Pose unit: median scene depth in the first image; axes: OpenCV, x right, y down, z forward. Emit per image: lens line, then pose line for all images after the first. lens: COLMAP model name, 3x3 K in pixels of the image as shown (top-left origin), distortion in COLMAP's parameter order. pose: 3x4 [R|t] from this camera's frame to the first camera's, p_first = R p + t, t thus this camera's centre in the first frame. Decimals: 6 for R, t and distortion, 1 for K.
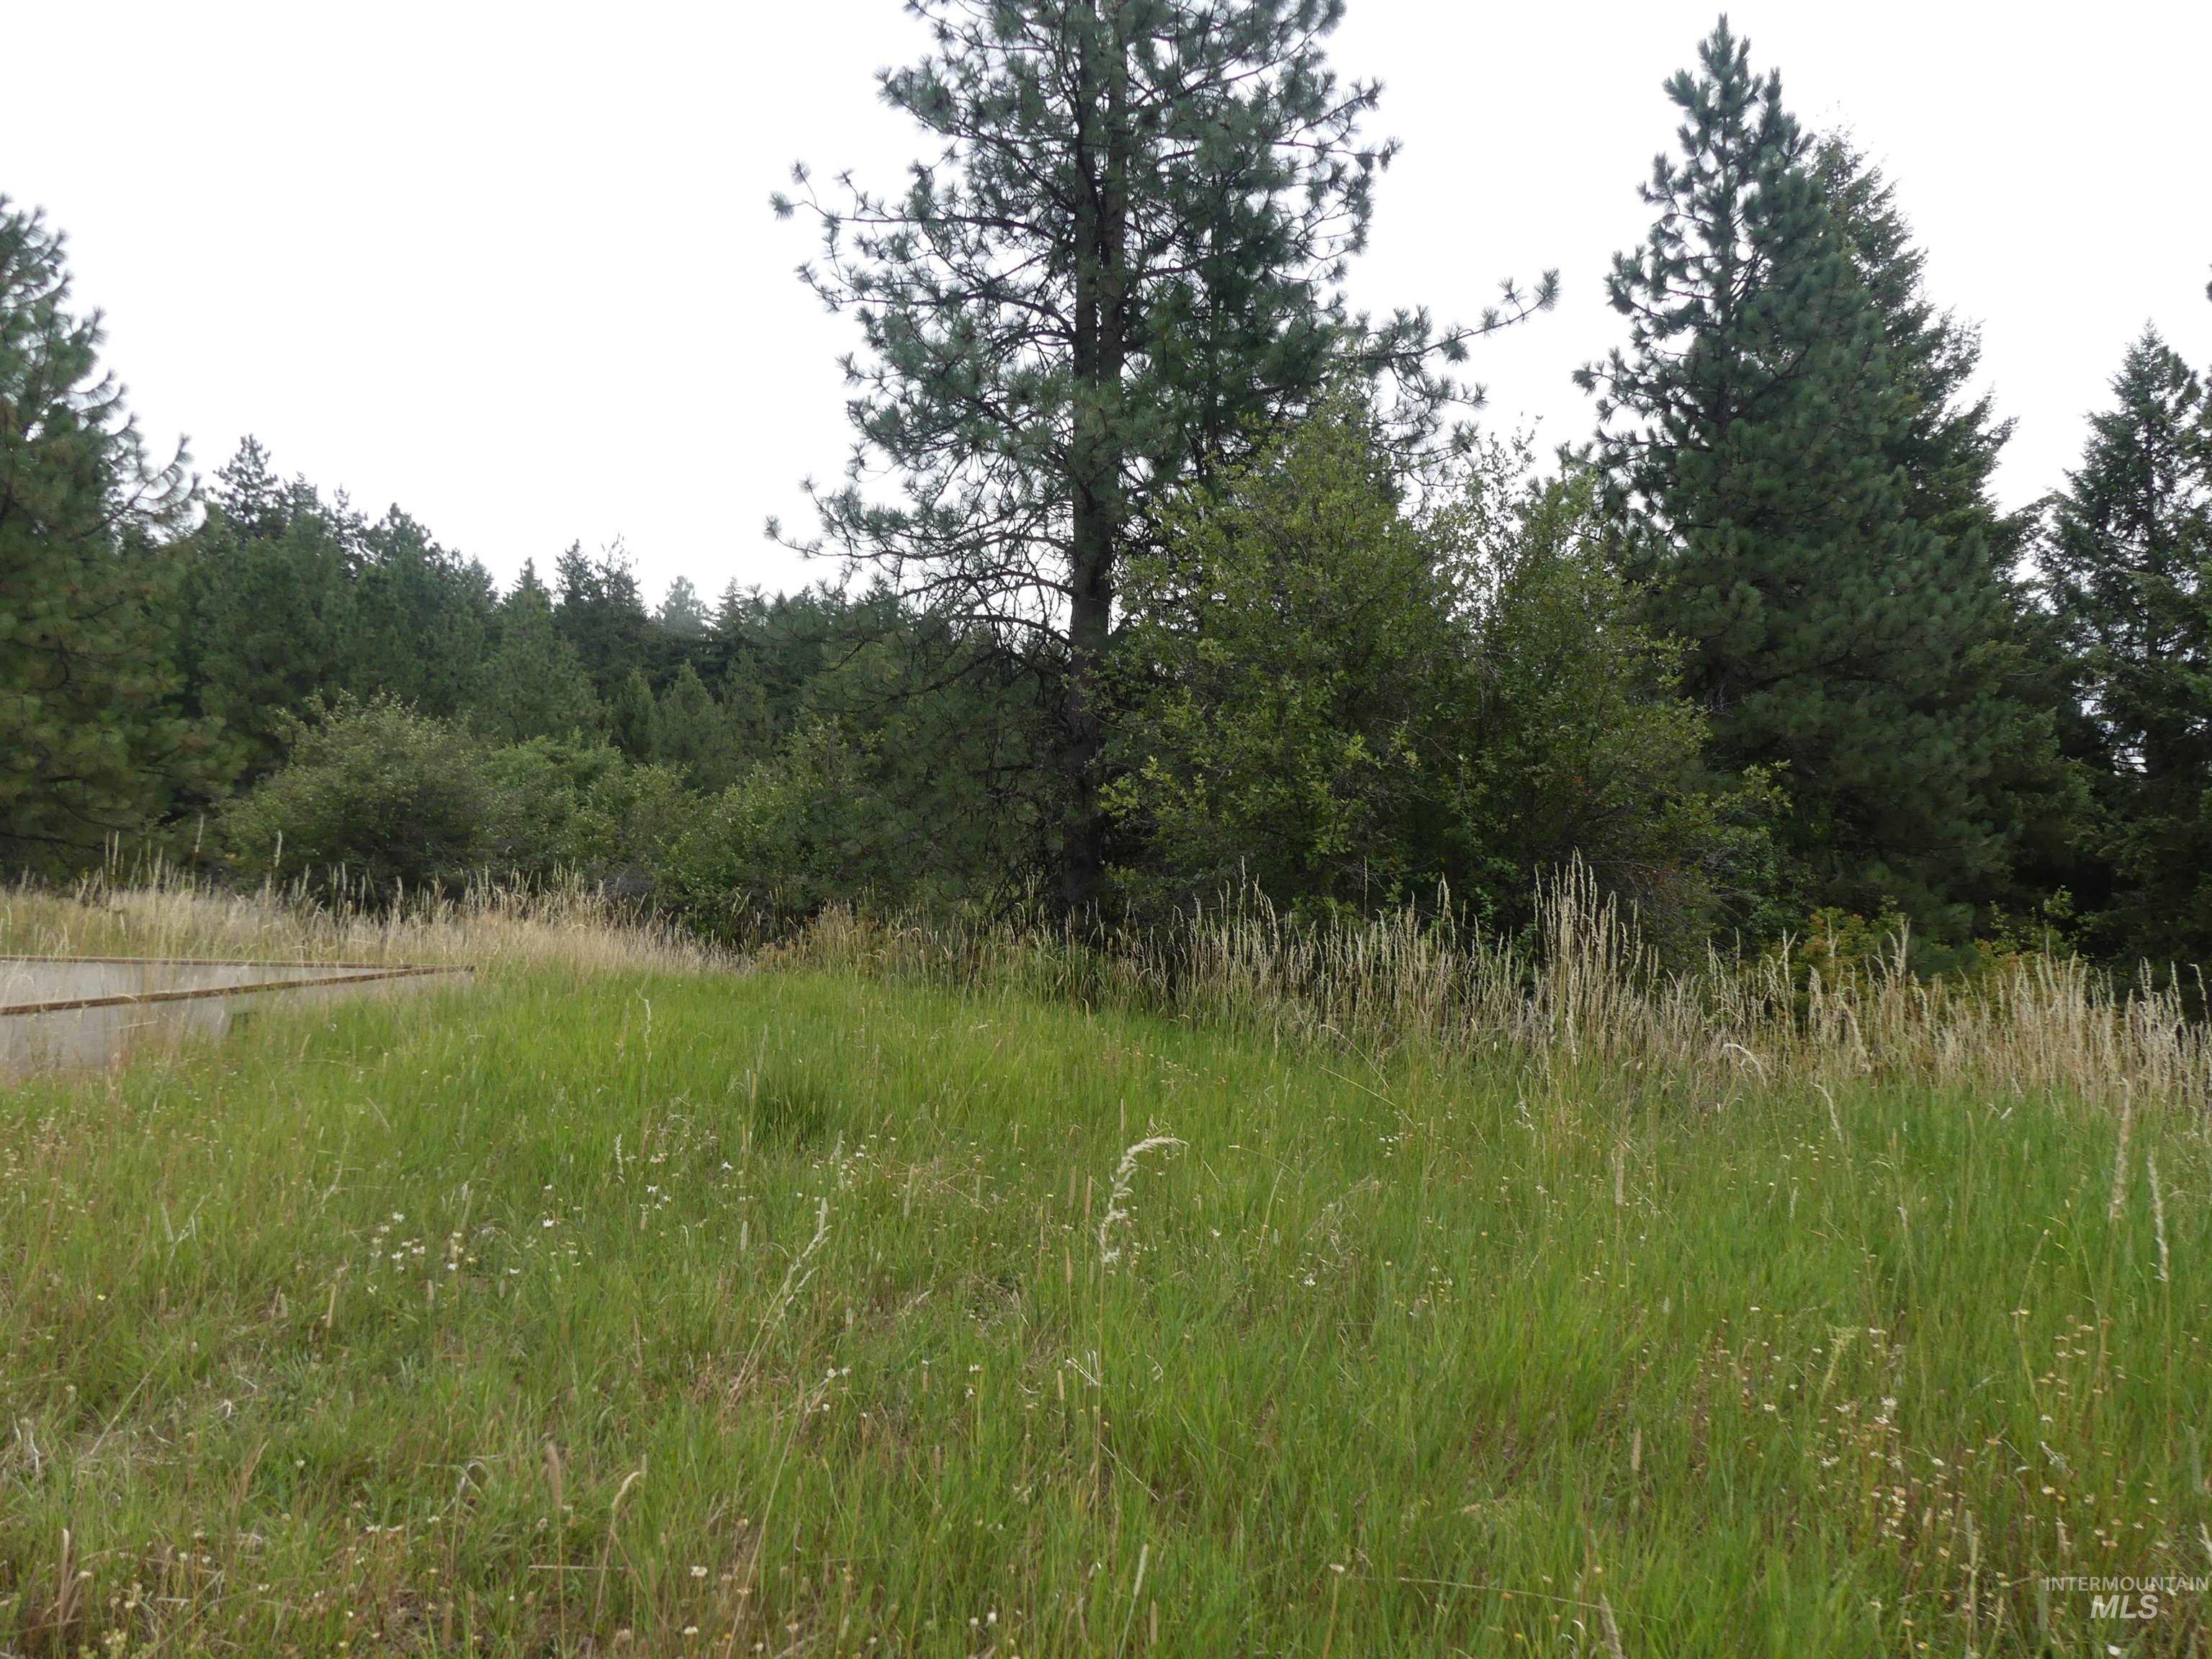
lens RADIAL K [[1674.4, 0, 1116.7], [0, 1674.4, 836.1], [0, 0, 1]] dist [-0.014616, 0.006670]
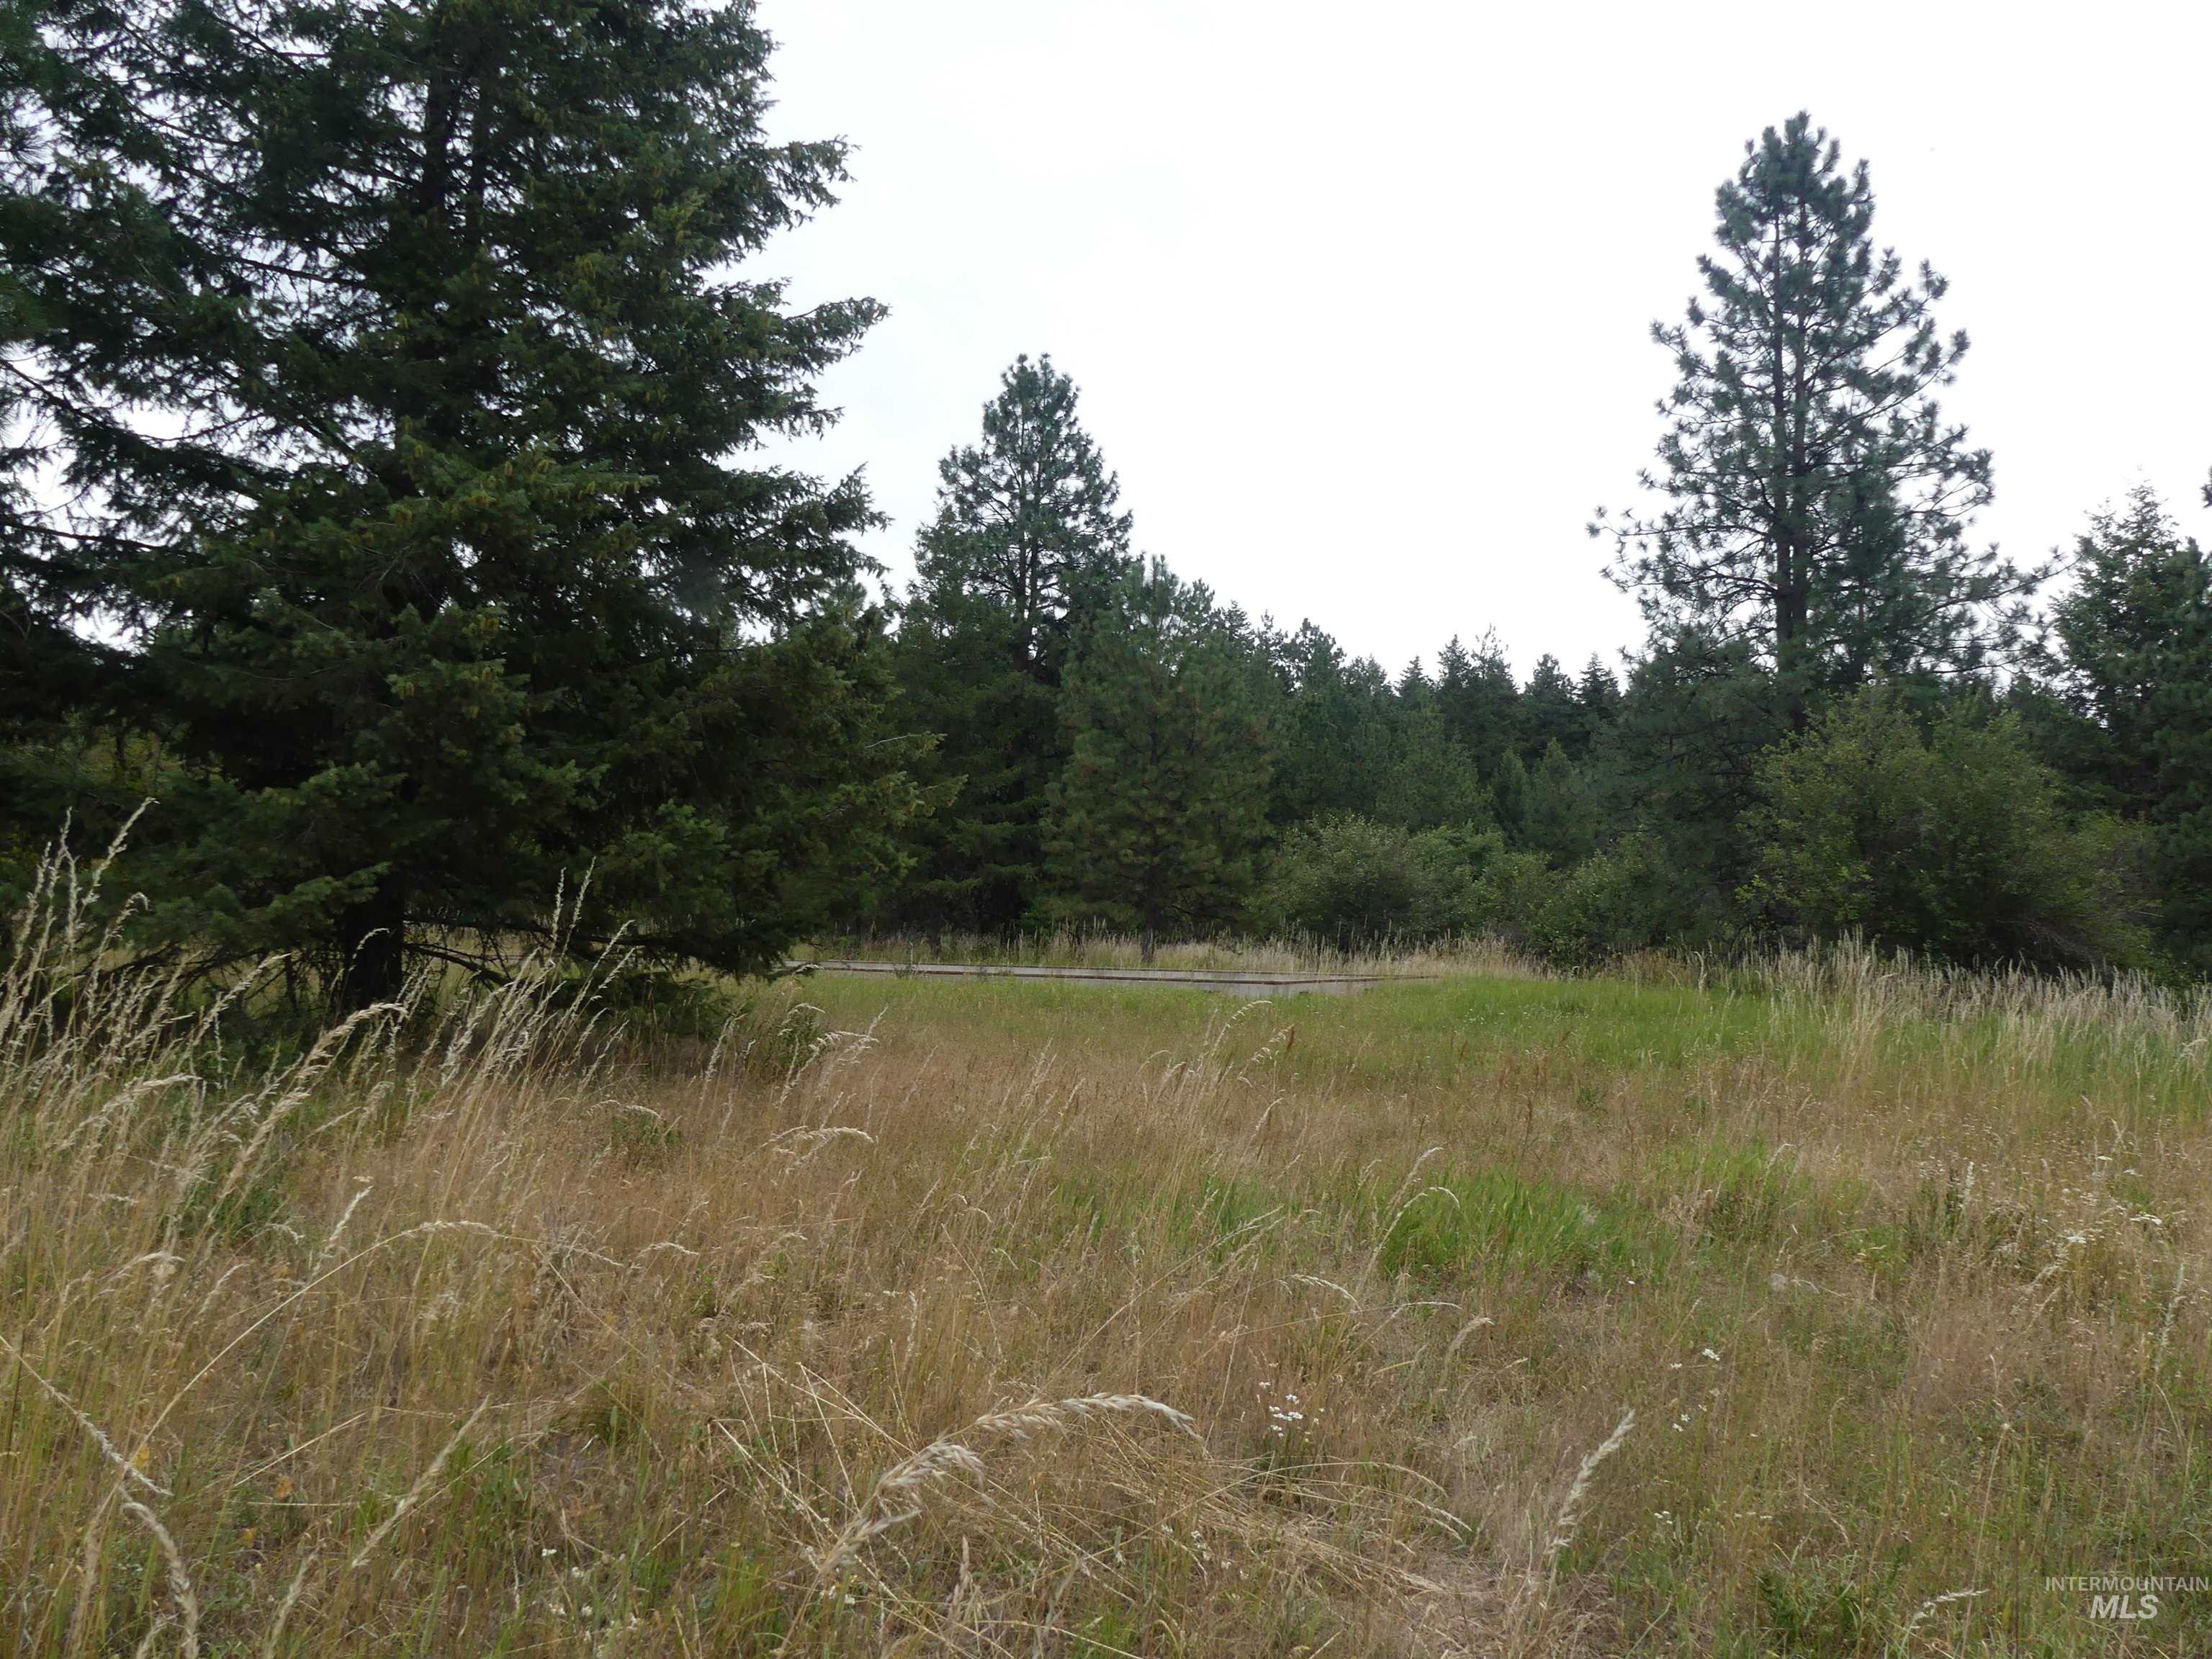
lens RADIAL K [[1668.9, 0, 1111.3], [0, 1668.9, 852.5], [0, 0, 1]] dist [-0.003140, 0.003500]
pose [[0.869561, -0.033106, -0.492714, 0.195396], [0.023456, 0.999393, -0.025755, -0.022414], [0.493268, 0.010838, 0.869810, -0.692088]]
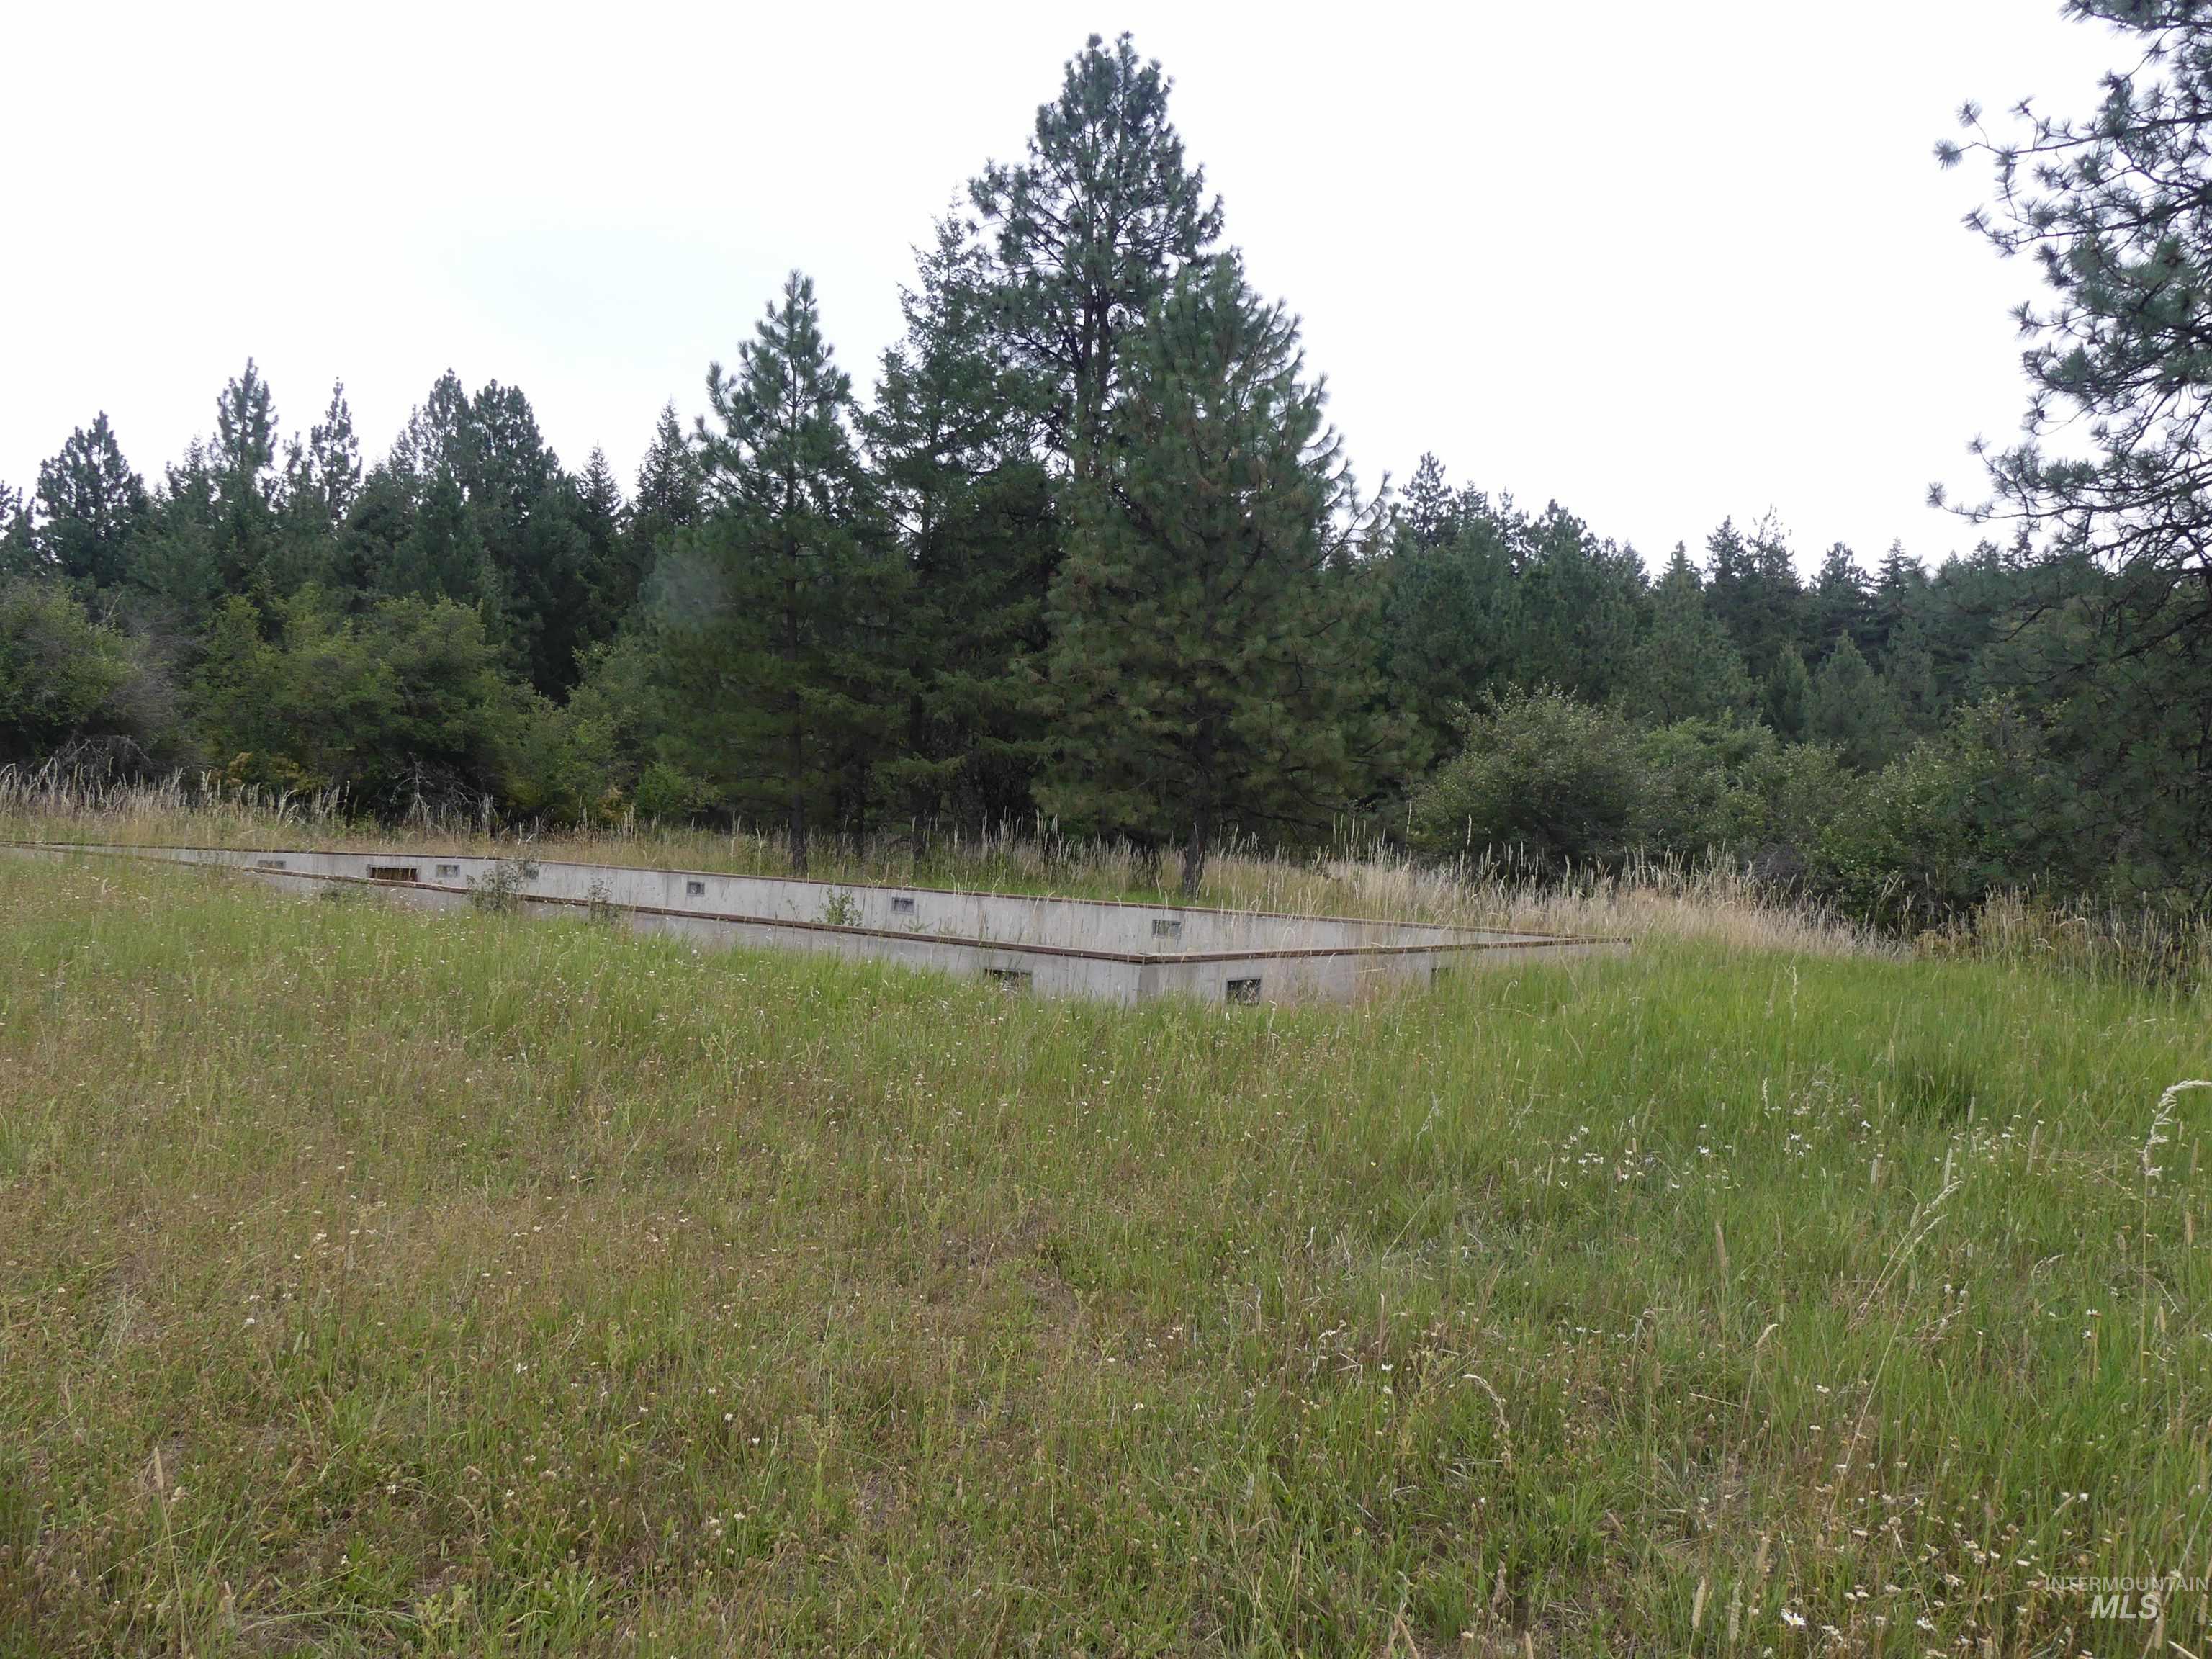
lens RADIAL K [[1674.4, 0, 1116.7], [0, 1674.4, 836.1], [0, 0, 1]] dist [-0.014616, 0.006670]
pose [[0.788815, 0.009760, -0.614553, 0.012292], [-0.001799, 0.999906, 0.013571, -0.001830], [0.614628, -0.009599, 0.788759, -0.040394]]
